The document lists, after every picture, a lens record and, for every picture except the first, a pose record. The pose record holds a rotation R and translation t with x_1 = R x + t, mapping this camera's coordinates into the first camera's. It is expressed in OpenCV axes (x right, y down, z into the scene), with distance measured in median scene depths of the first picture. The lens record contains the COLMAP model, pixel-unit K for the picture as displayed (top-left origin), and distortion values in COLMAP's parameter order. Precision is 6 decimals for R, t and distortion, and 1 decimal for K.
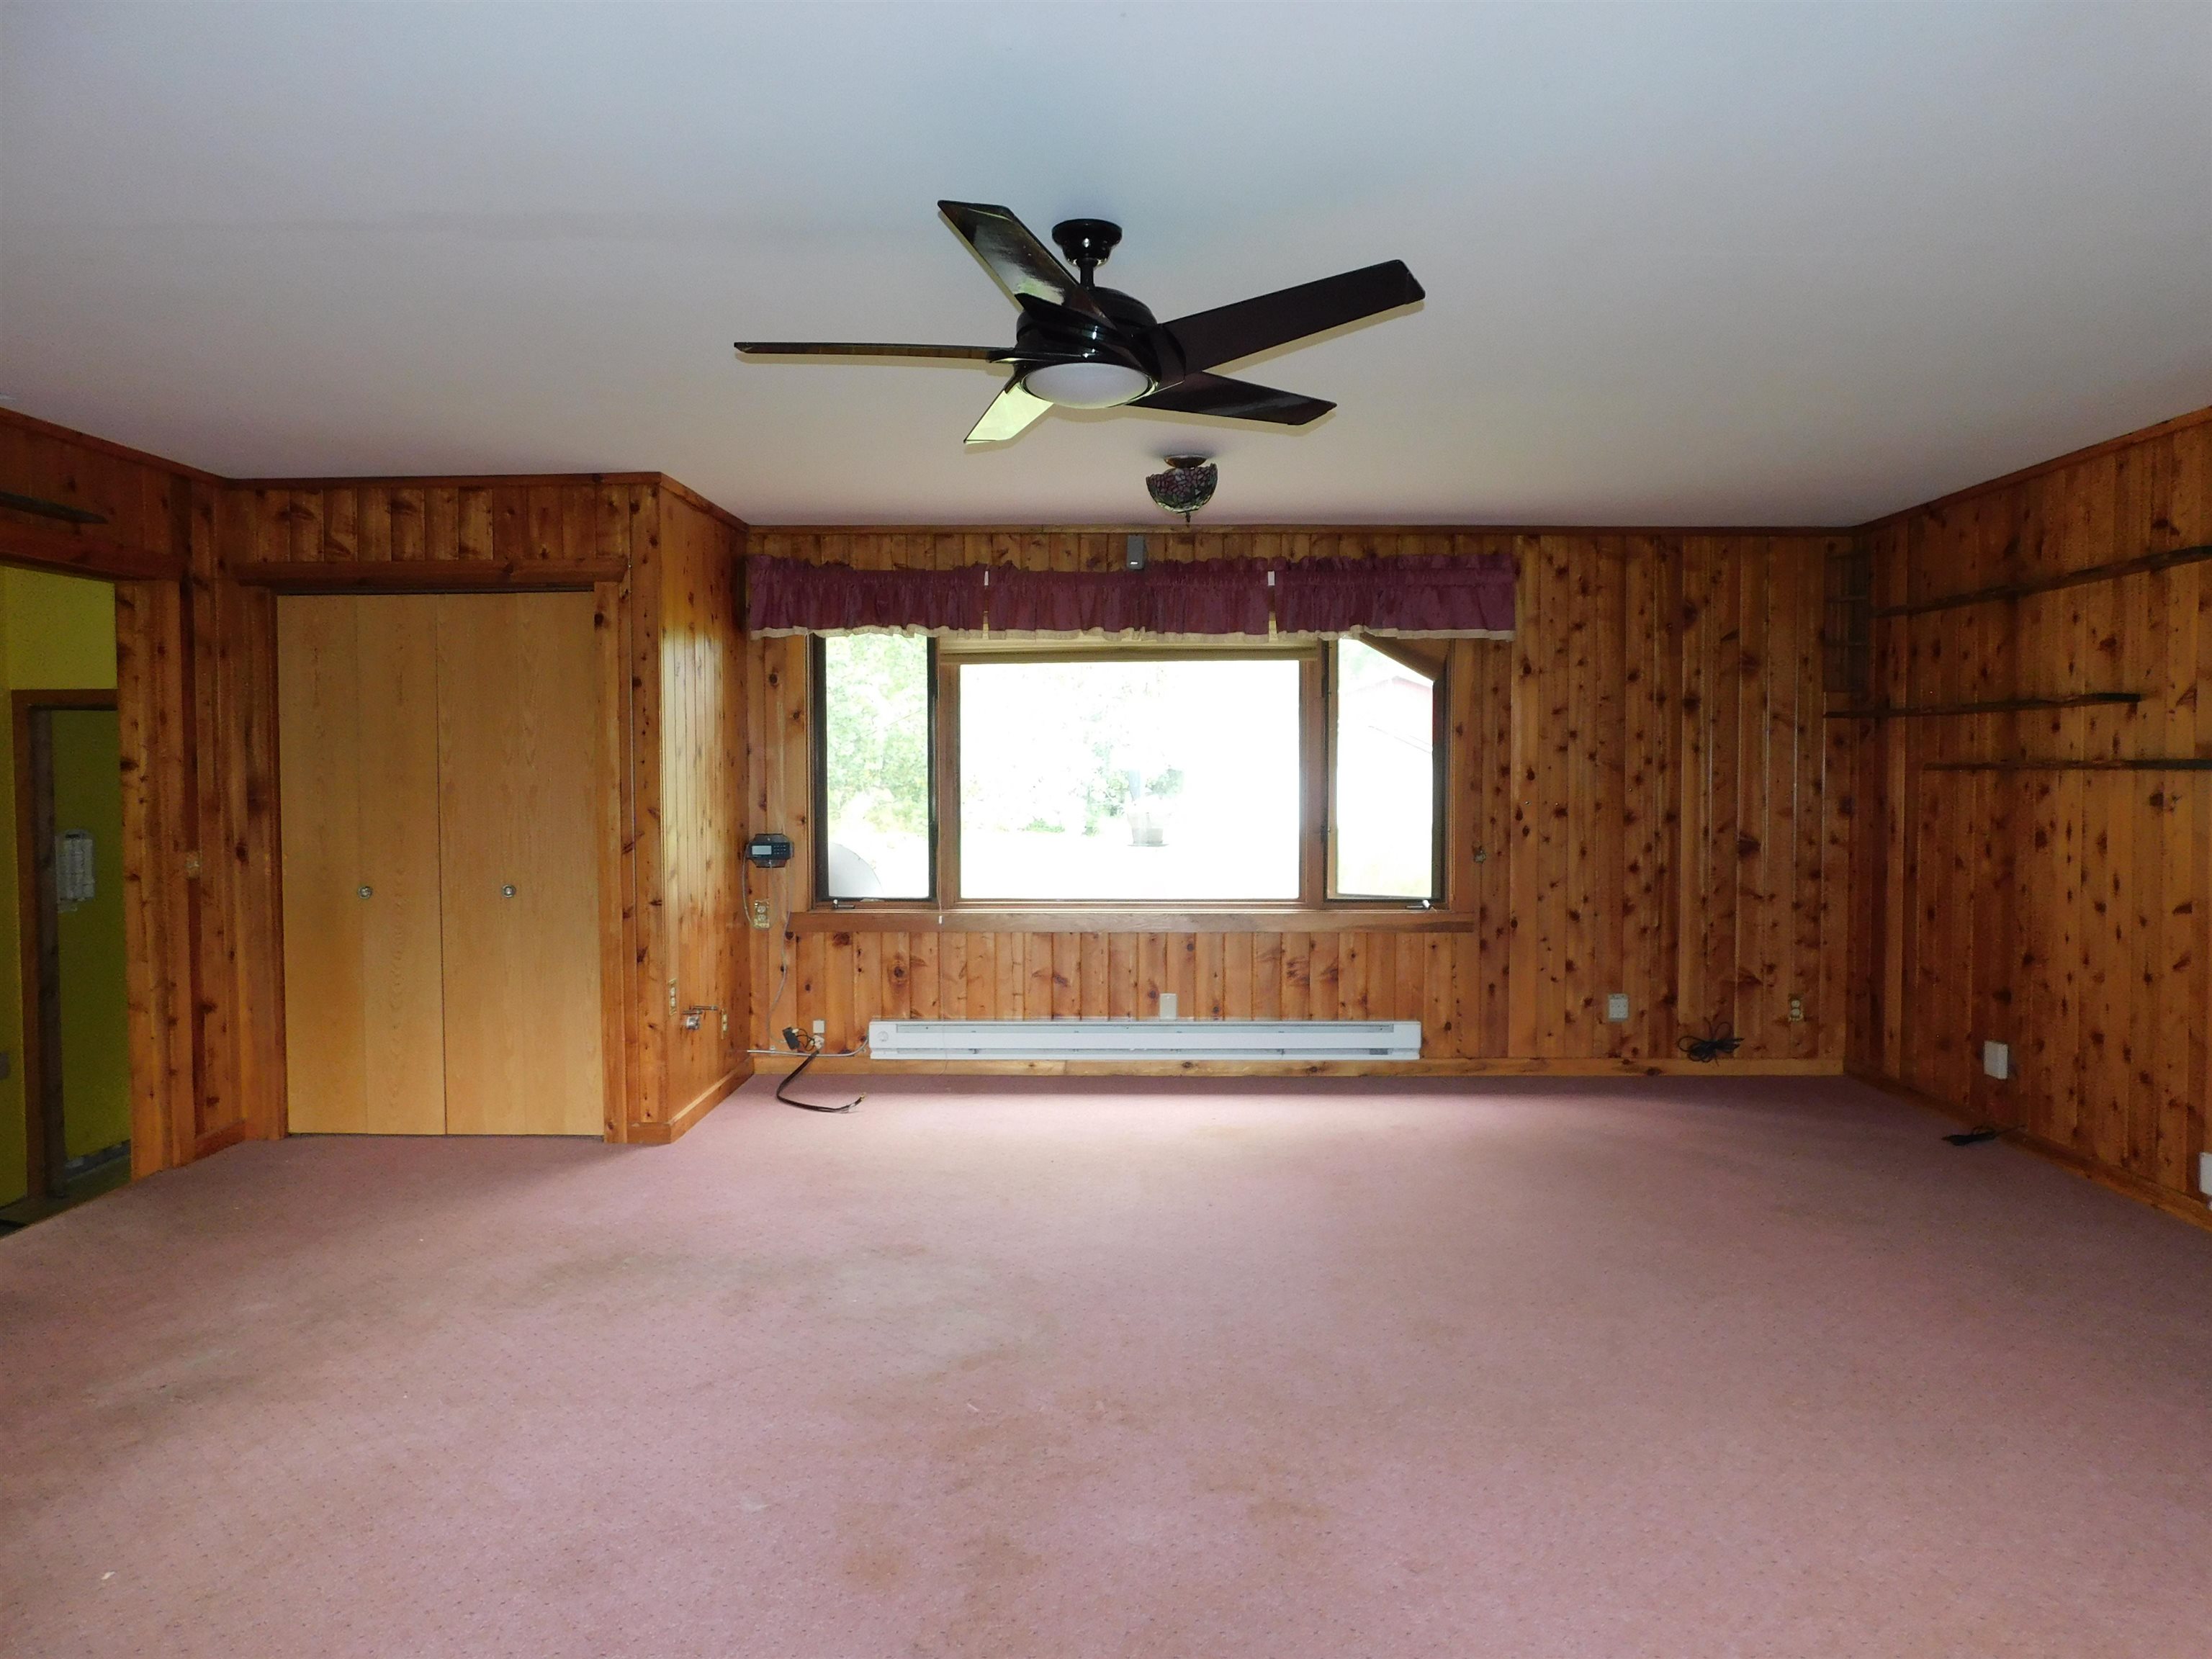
lens RADIAL K [[1452.8, 0, 1108.8], [0, 1452.8, 837.6], [0, 0, 1]] dist [-0.042344, 0.028379]
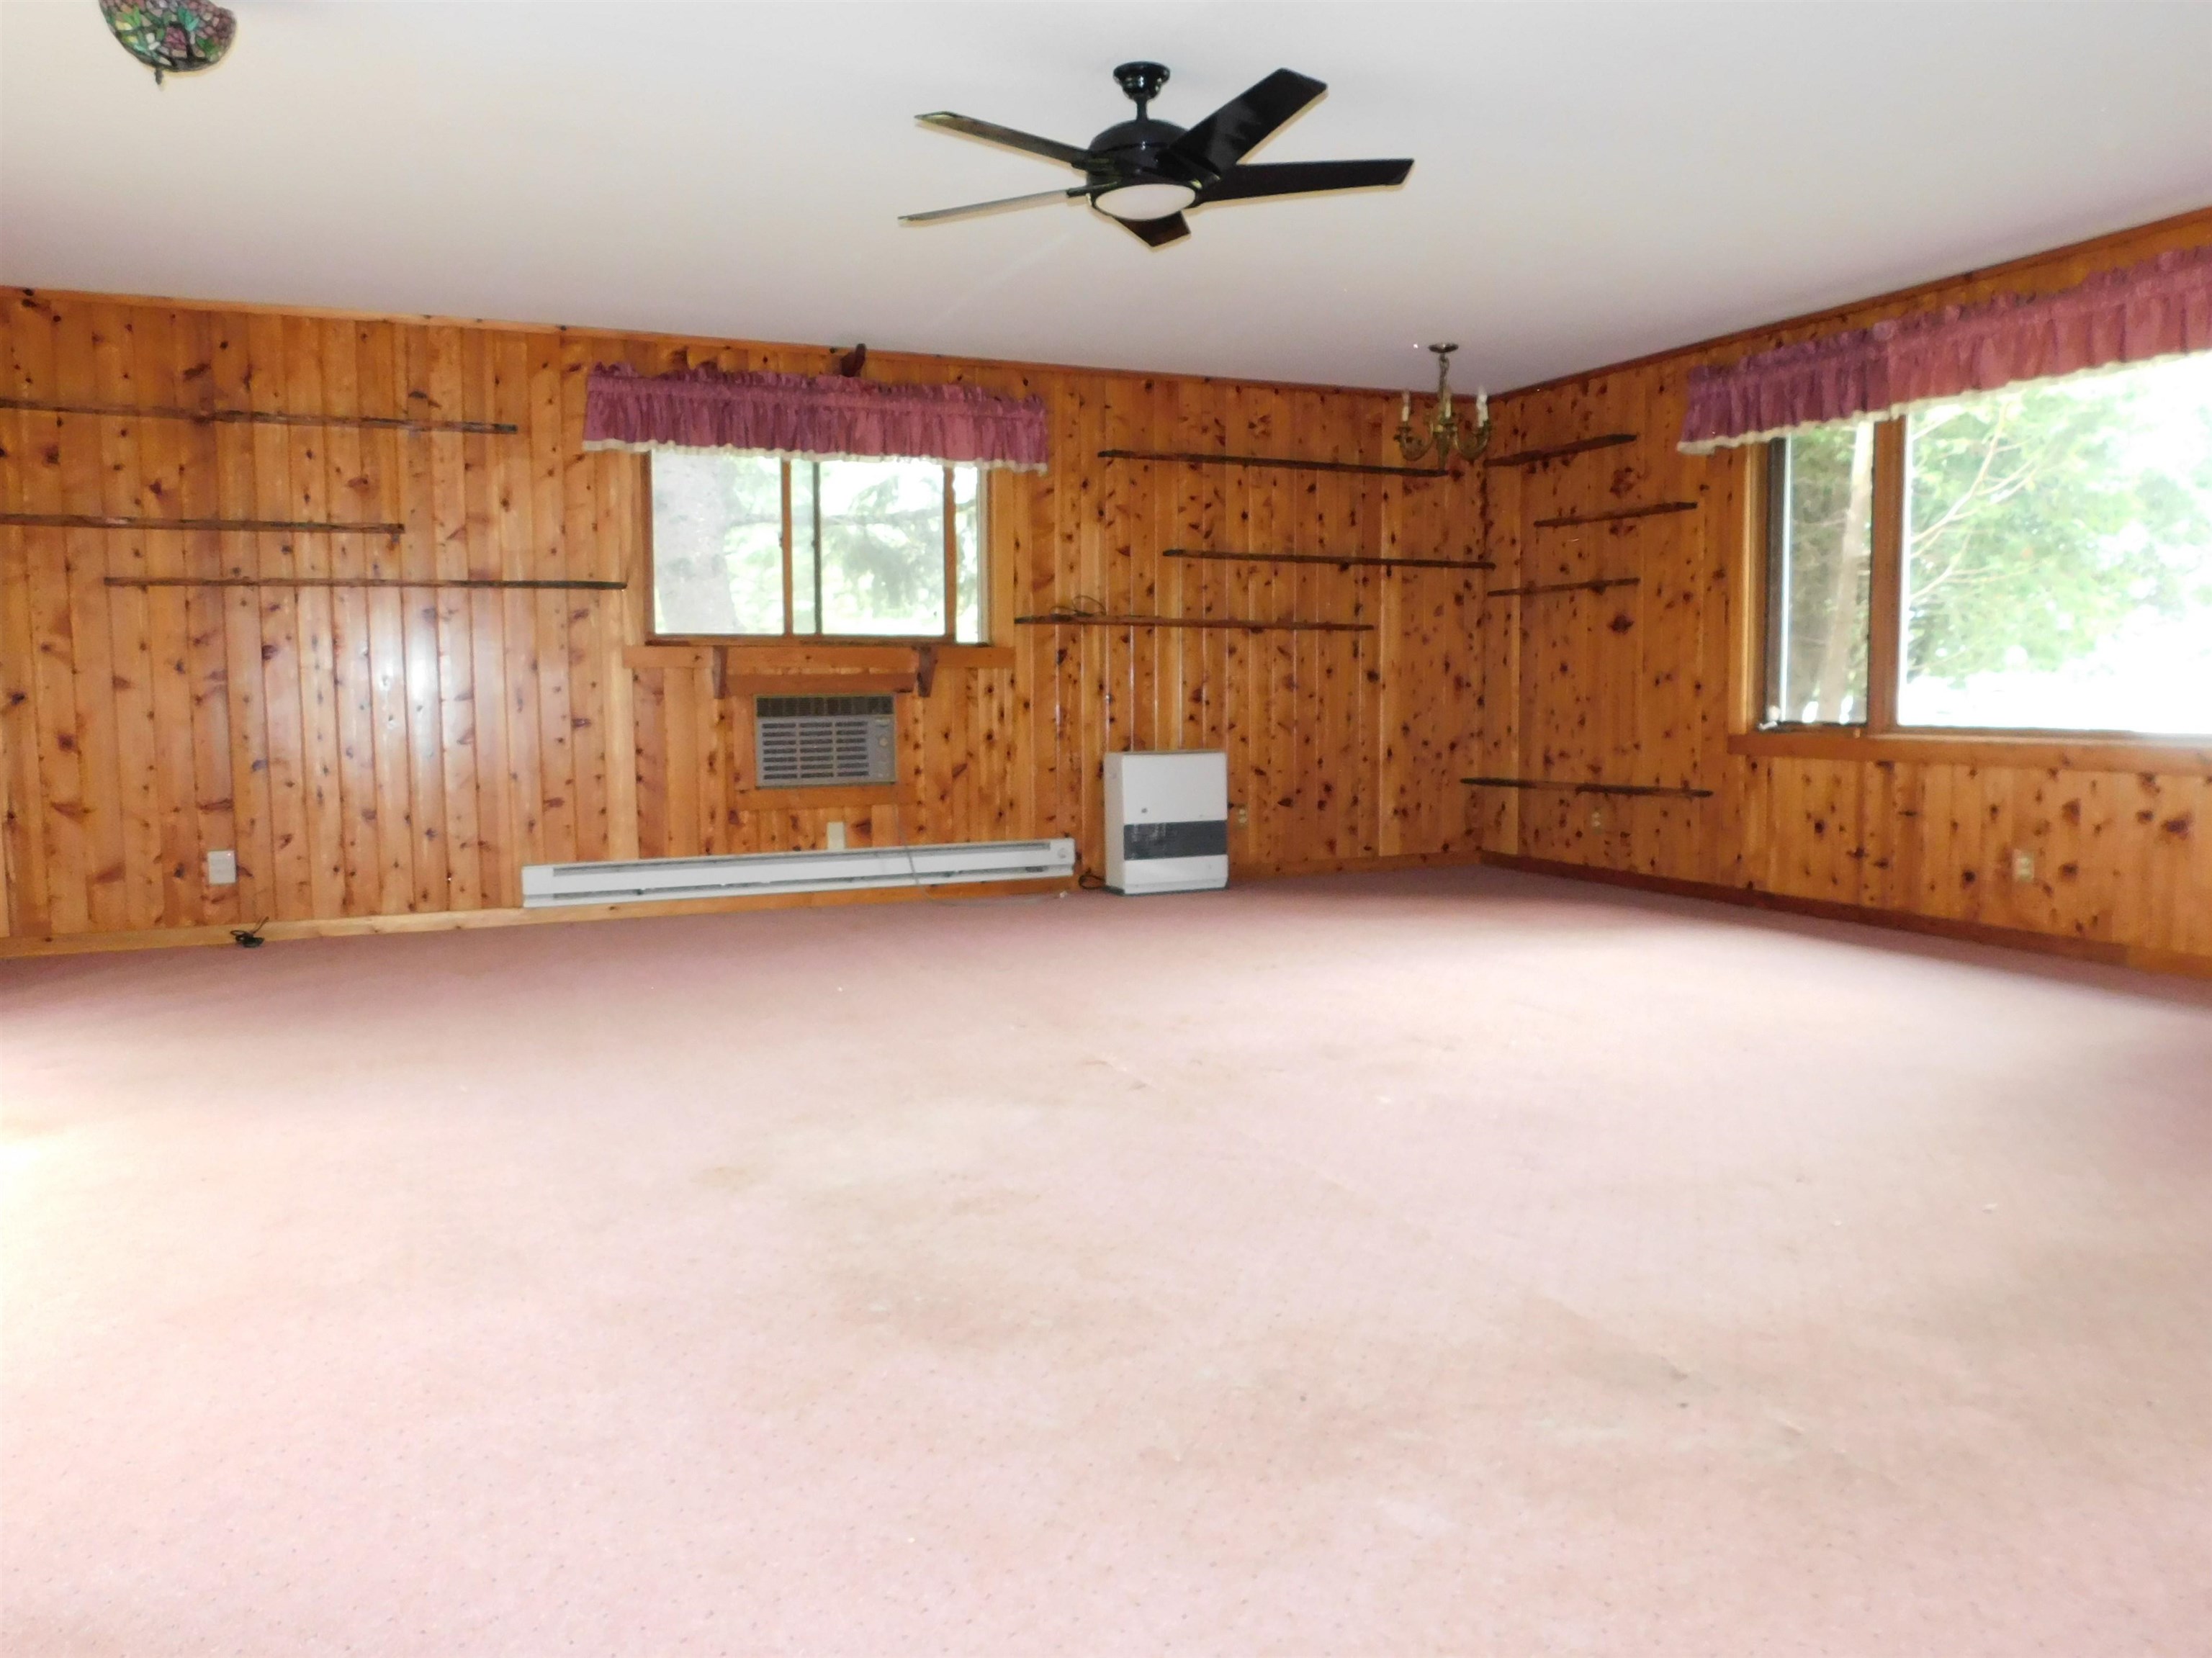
lens RADIAL K [[1577.8, 0, 1106.0], [0, 1577.8, 855.5], [0, 0, 1]] dist [-0.057648, 0.000130]
pose [[-0.412504, -0.085787, 0.906907, -0.560131], [0.051663, 0.991750, 0.117311, 0.039620], [-0.909489, 0.095245, -0.404670, 0.726561]]
